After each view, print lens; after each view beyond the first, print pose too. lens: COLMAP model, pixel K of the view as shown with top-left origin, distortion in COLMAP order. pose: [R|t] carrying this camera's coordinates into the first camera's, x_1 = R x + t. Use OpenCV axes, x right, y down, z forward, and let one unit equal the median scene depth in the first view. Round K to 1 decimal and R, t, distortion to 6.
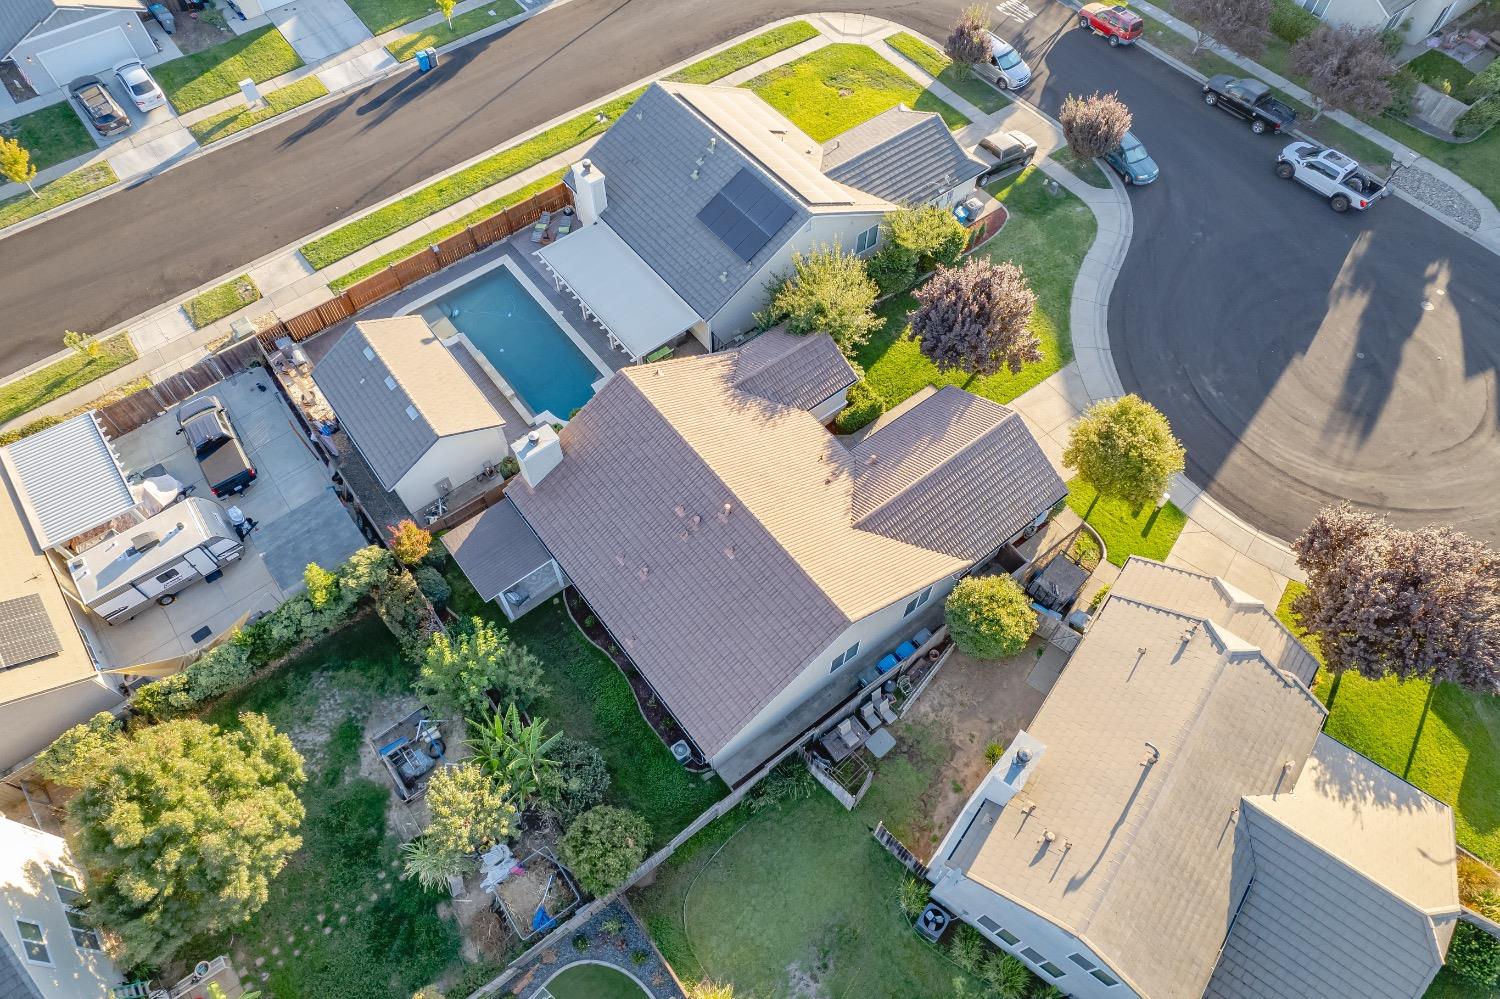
lens RADIAL K [[958.9, 0, 740.9], [0, 958.9, 503.5], [0, 0, 1]] dist [-0.076940, 0.069027]
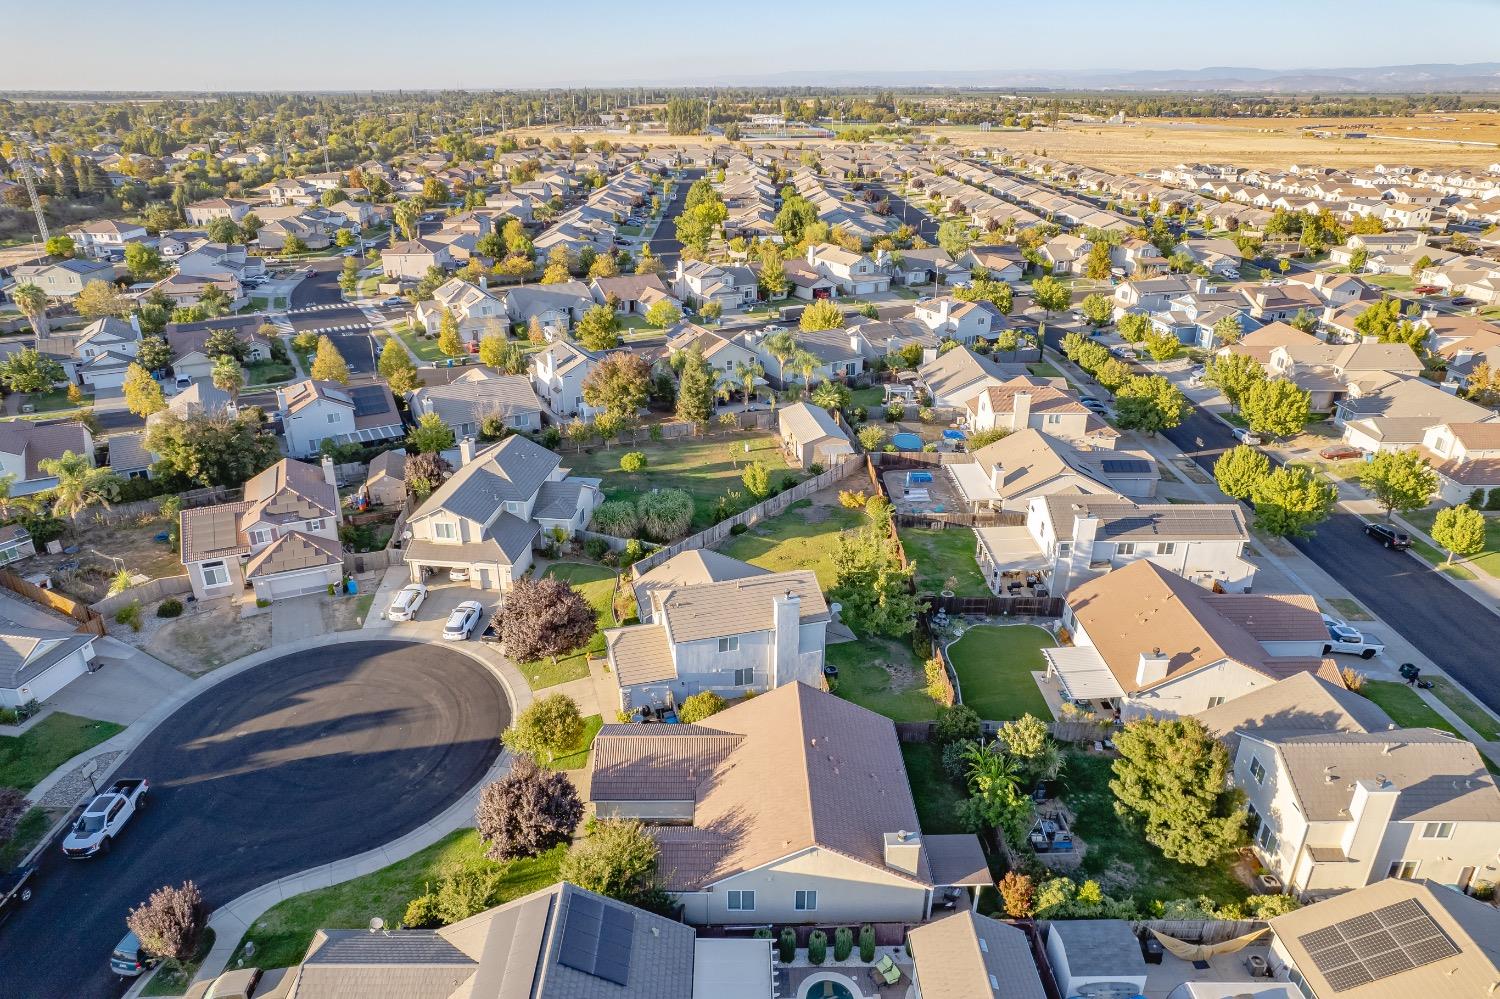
lens RADIAL K [[958.9, 0, 742.3], [0, 958.9, 503.9], [0, 0, 1]] dist [-0.076940, 0.069027]
pose [[-0.798186, -0.241056, 0.552078, -0.496999], [0.513218, 0.207781, 0.832727, -1.037737], [-0.315445, 0.948008, -0.042133, 0.531923]]
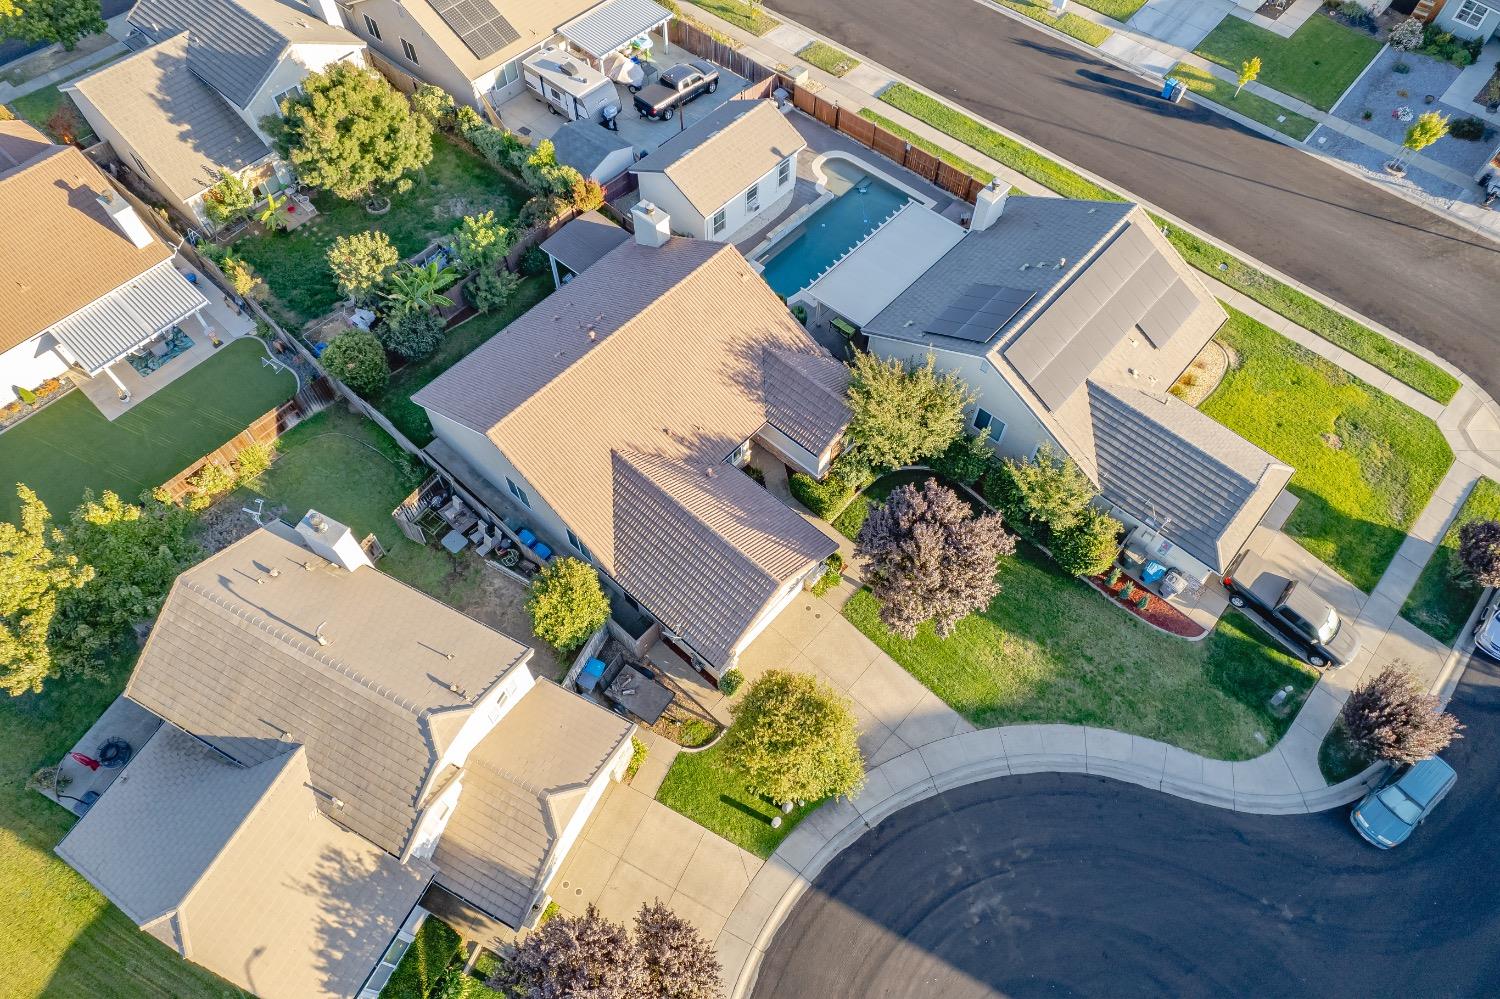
lens RADIAL K [[958.9, 0, 740.6], [0, 958.9, 503.8], [0, 0, 1]] dist [-0.076940, 0.069027]
pose [[0.176968, 0.838568, -0.515253, 0.557104], [-0.837661, 0.403181, 0.368469, -0.347619], [0.516726, 0.366400, 0.773786, 0.208490]]
